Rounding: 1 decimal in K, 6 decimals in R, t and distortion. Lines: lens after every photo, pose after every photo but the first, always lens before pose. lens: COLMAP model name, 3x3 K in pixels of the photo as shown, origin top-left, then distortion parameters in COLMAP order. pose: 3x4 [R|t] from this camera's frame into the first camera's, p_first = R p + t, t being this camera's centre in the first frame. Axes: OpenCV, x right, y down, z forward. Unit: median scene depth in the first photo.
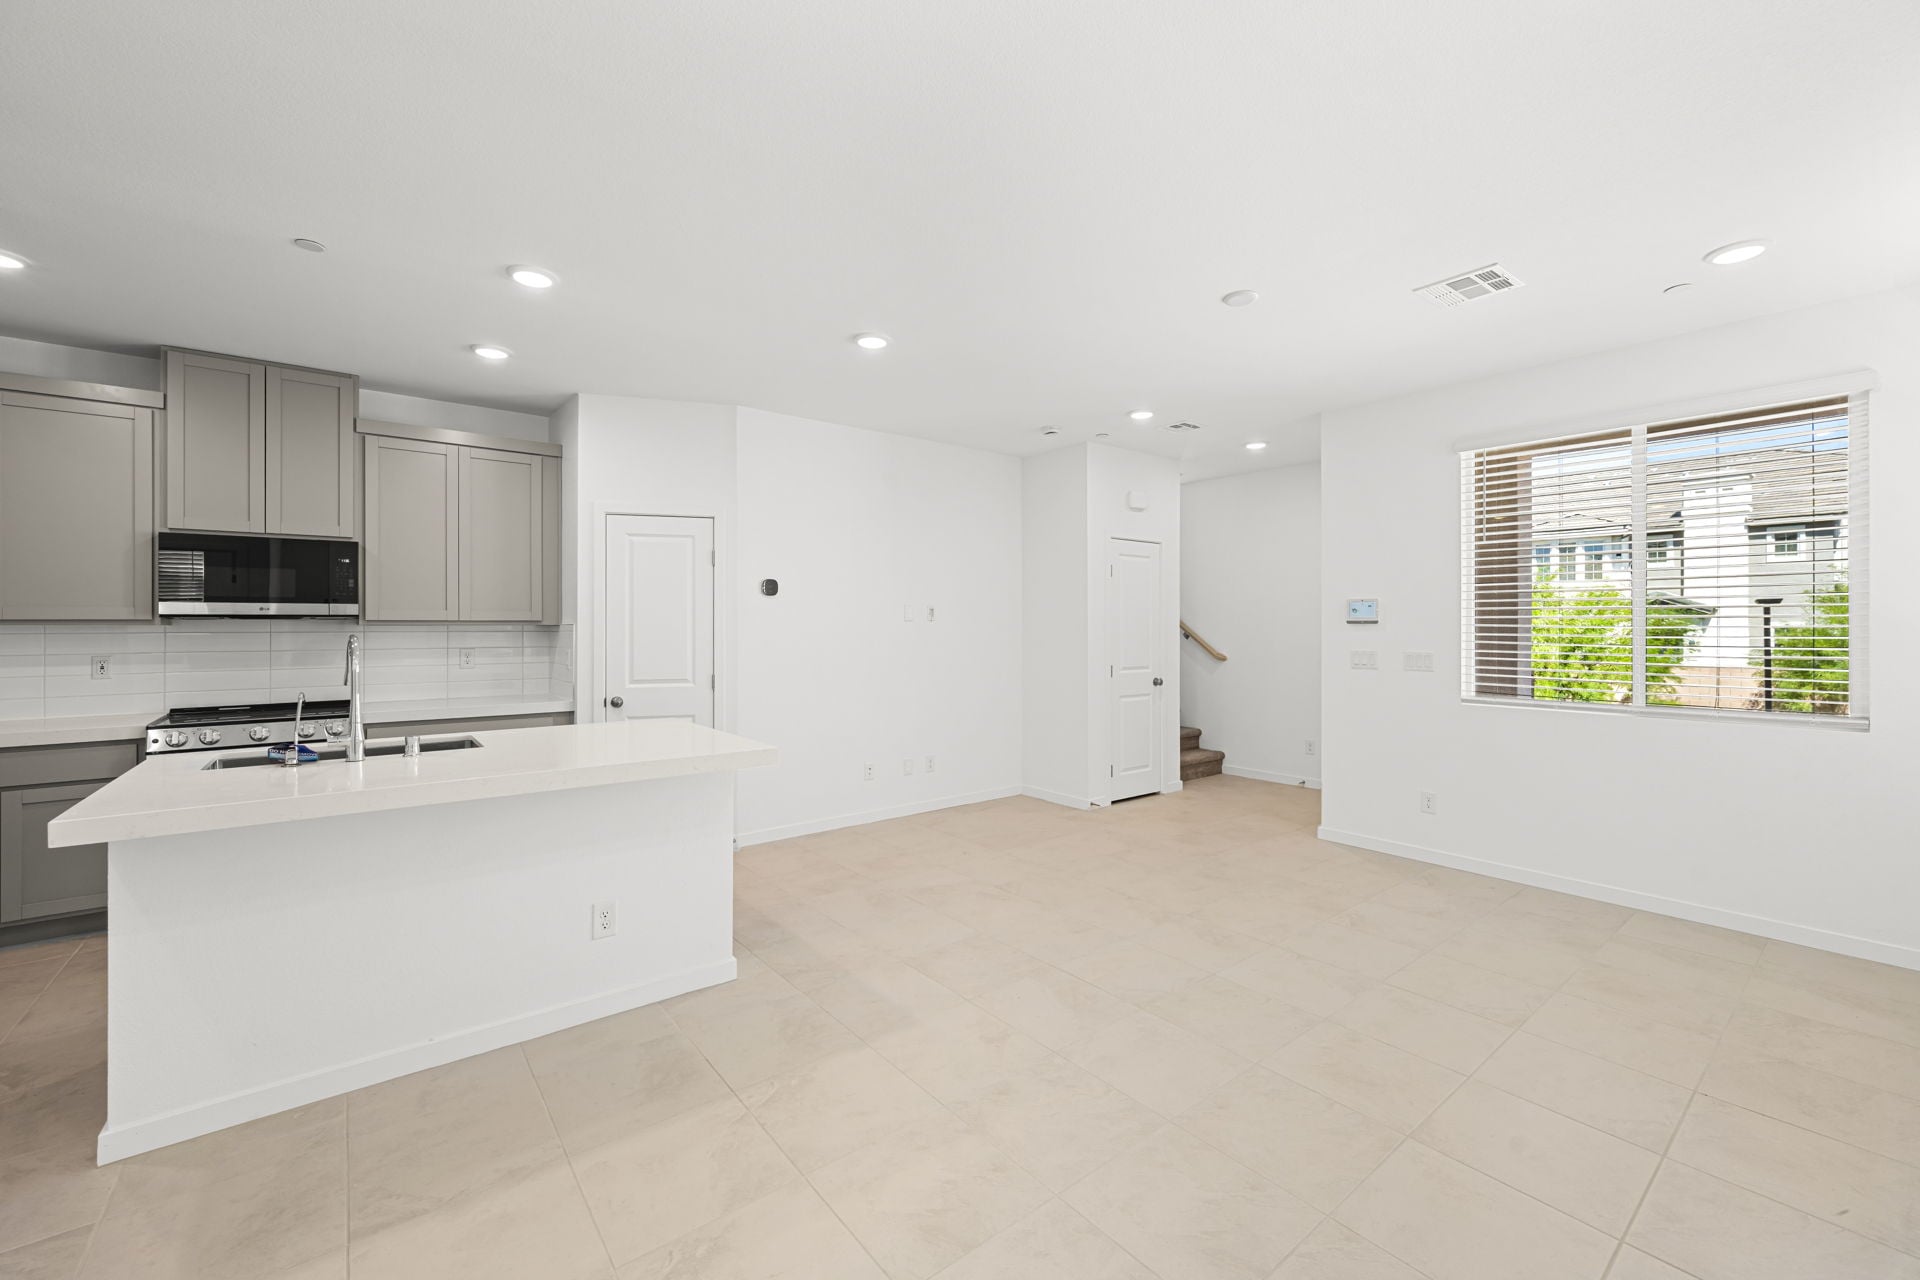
lens RADIAL K [[772.7, 0, 959.2], [0, 772.7, 627.8], [0, 0, 1]] dist [0.000249, -0.000295]
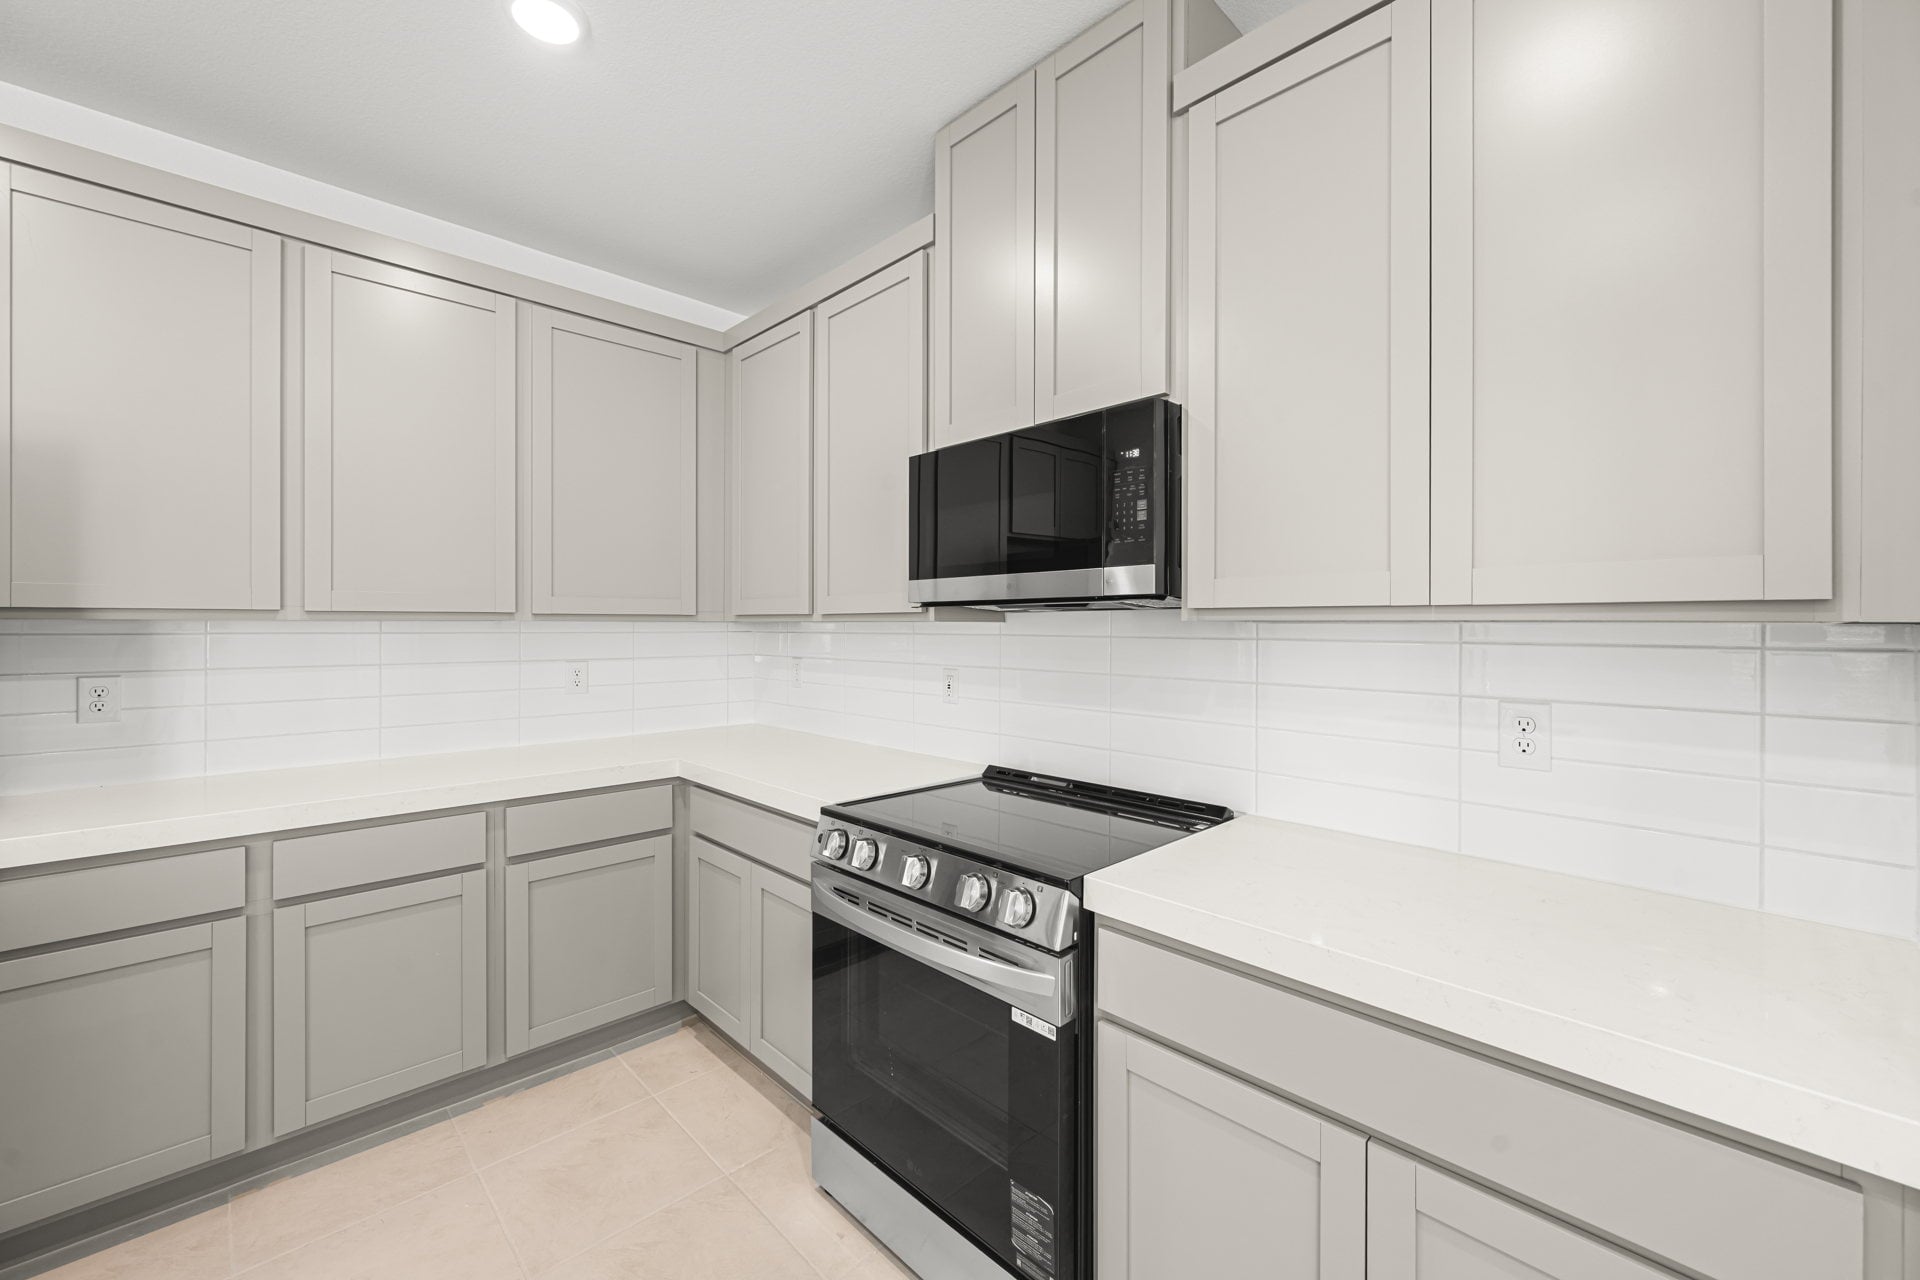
lens RADIAL K [[762.9, 0, 960.7], [0, 762.9, 624.8], [0, 0, 1]] dist [-0.001889, 0.000064]
pose [[0.101768, 0.001032, -0.994808, -0.415067], [-0.005629, 0.999984, 0.000461, -0.001699], [0.994792, 0.005553, 0.101772, 0.855205]]
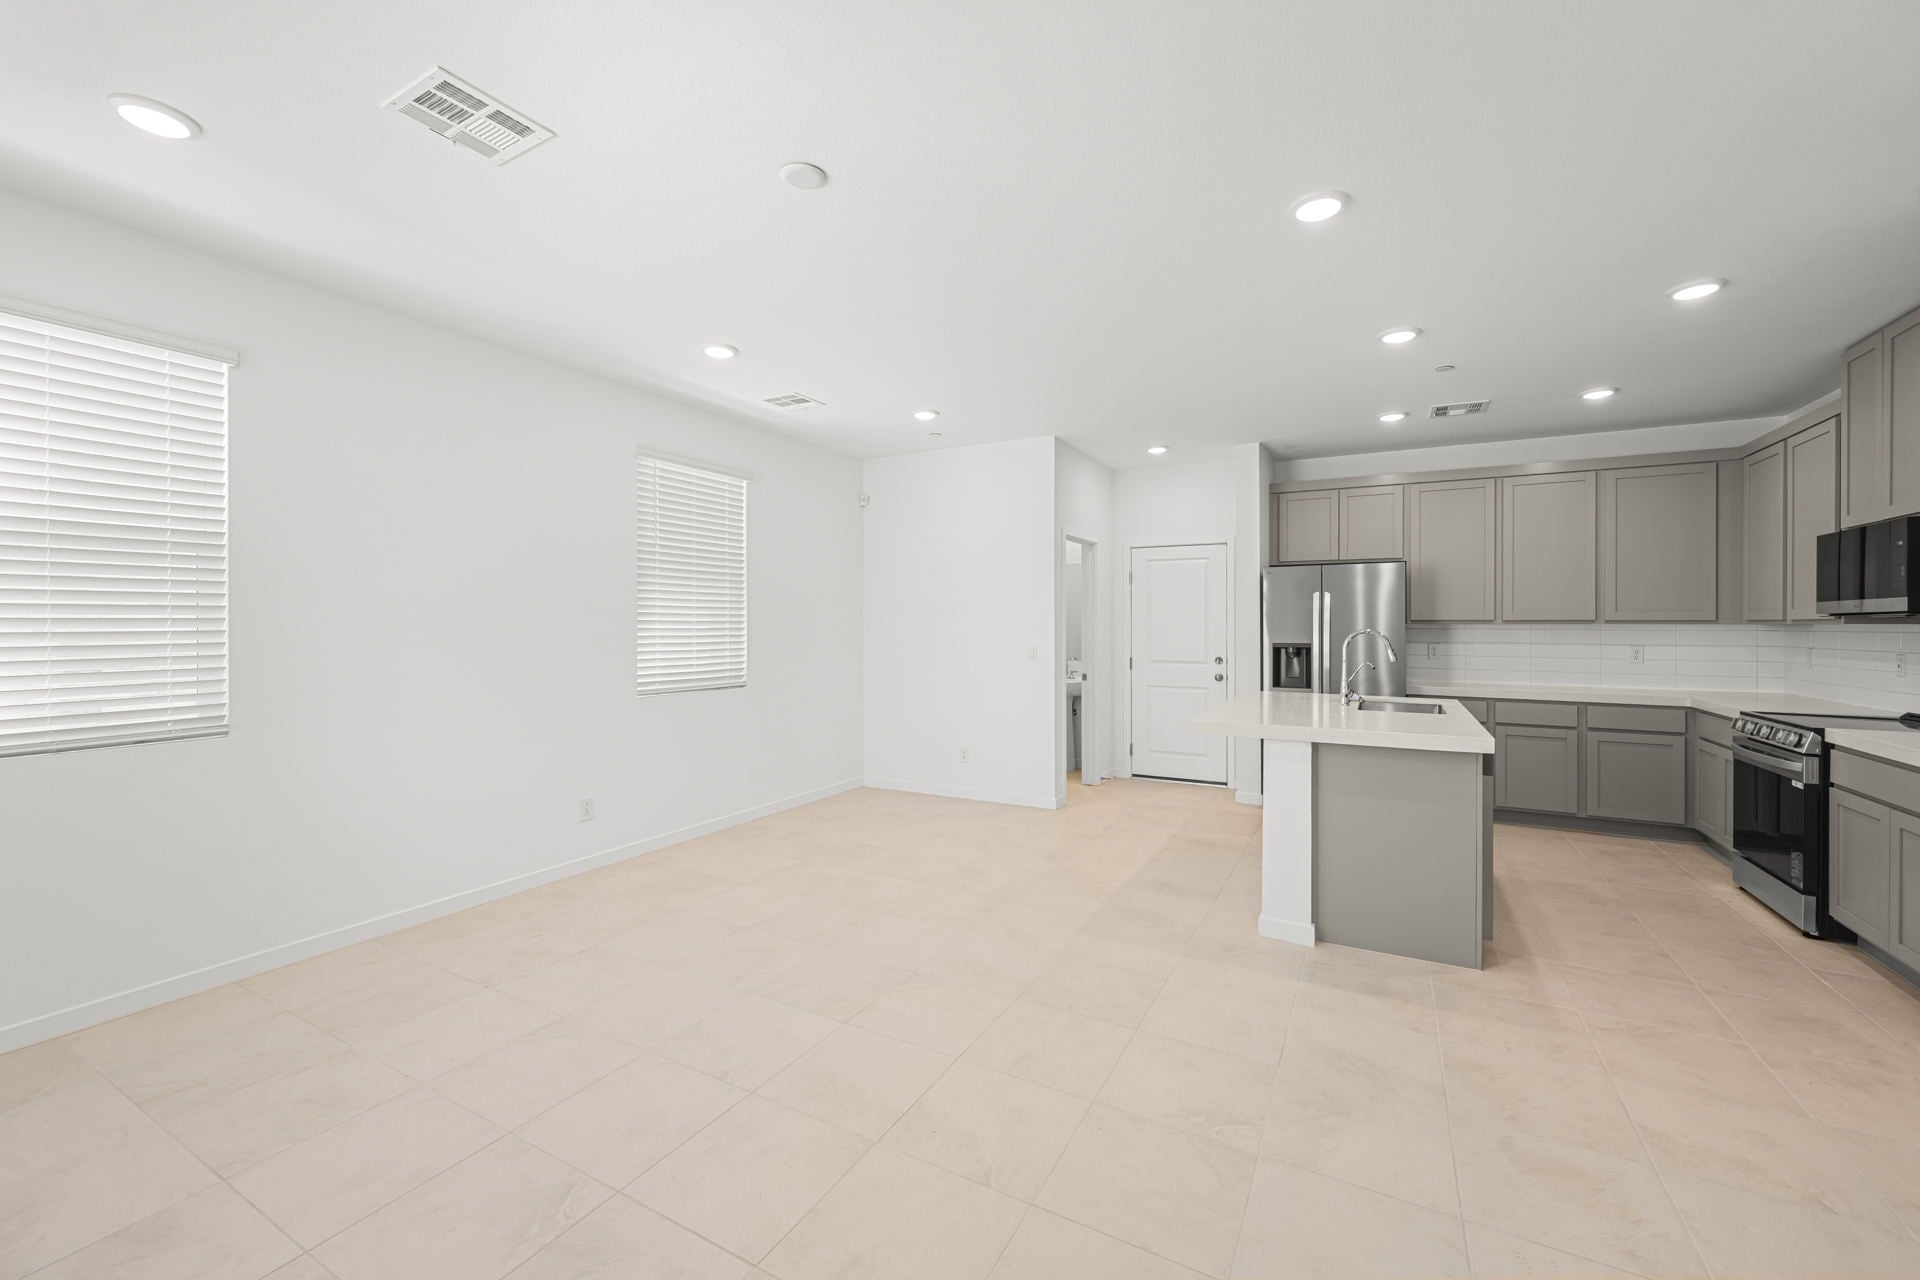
lens RADIAL K [[762.9, 0, 960.7], [0, 762.9, 624.8], [0, 0, 1]] dist [-0.001889, 0.000064]
pose [[-0.923093, -0.001232, -0.384576, 0.386264], [-0.003270, 0.999984, 0.004646, -0.003405], [0.384564, 0.005546, -0.923082, 1.315708]]
